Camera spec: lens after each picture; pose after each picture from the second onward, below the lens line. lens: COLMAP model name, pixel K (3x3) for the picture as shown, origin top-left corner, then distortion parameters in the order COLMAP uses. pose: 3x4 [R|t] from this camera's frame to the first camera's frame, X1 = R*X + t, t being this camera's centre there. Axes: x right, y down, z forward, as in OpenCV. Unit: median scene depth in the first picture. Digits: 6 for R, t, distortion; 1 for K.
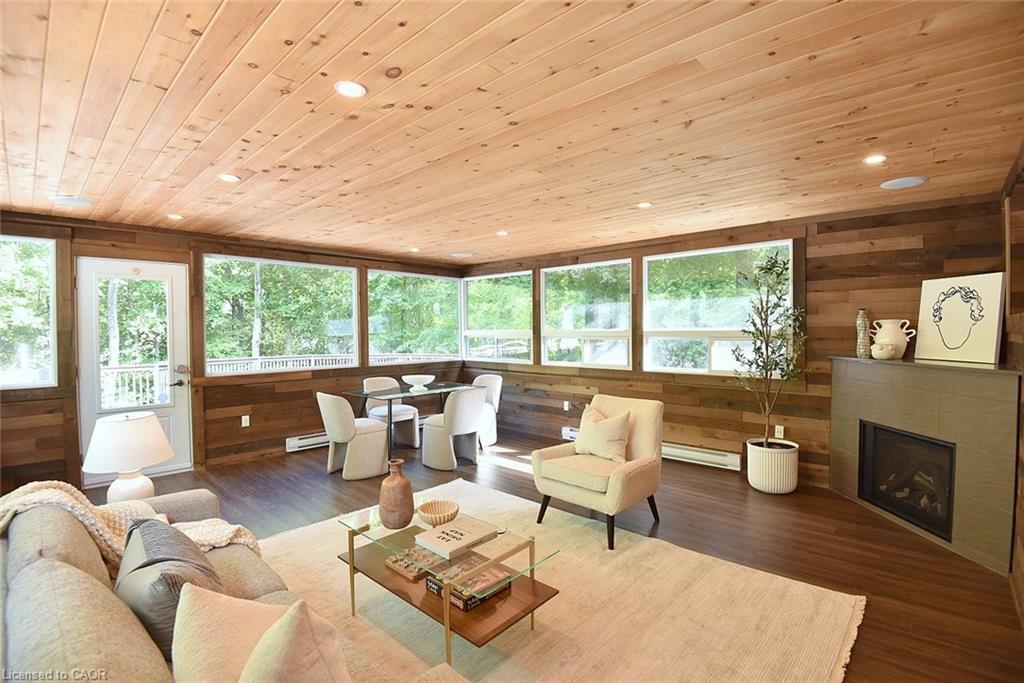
lens RADIAL K [[475.0, 0, 519.8], [0, 475.0, 340.4], [0, 0, 1]] dist [-0.032838, -0.001940]
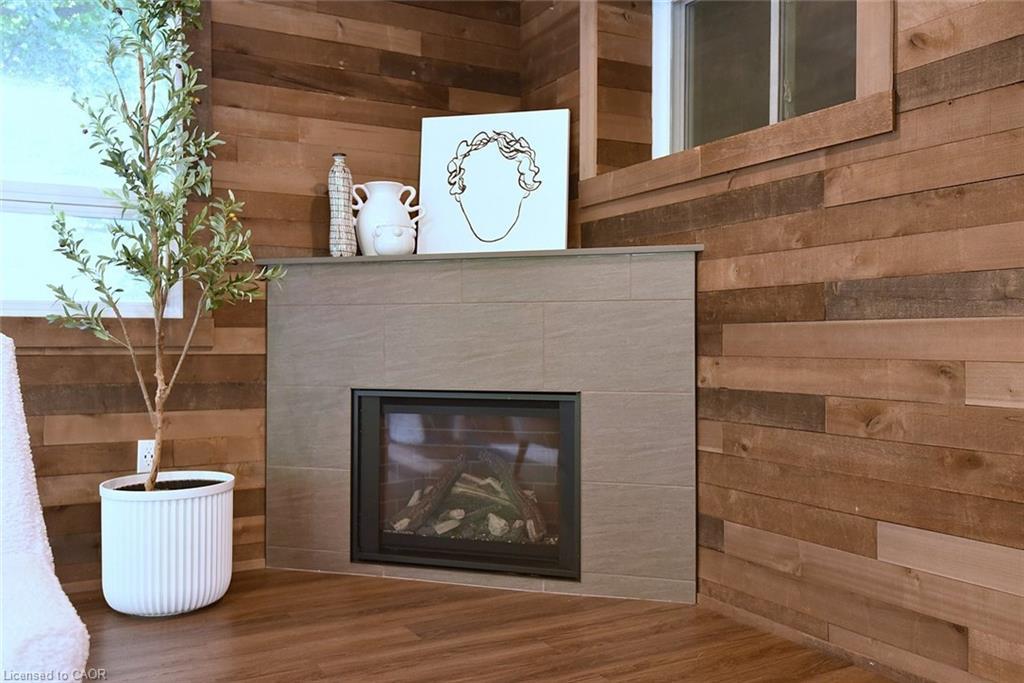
lens RADIAL K [[897.8, 0, 511.0], [0, 897.8, 340.6], [0, 0, 1]] dist [0.034109, -0.001726]
pose [[0.333492, 0.011105, 0.942688, -0.056511], [0.014871, 0.999744, -0.017038, 0.144016], [-0.942636, 0.019700, 0.333242, 0.576423]]
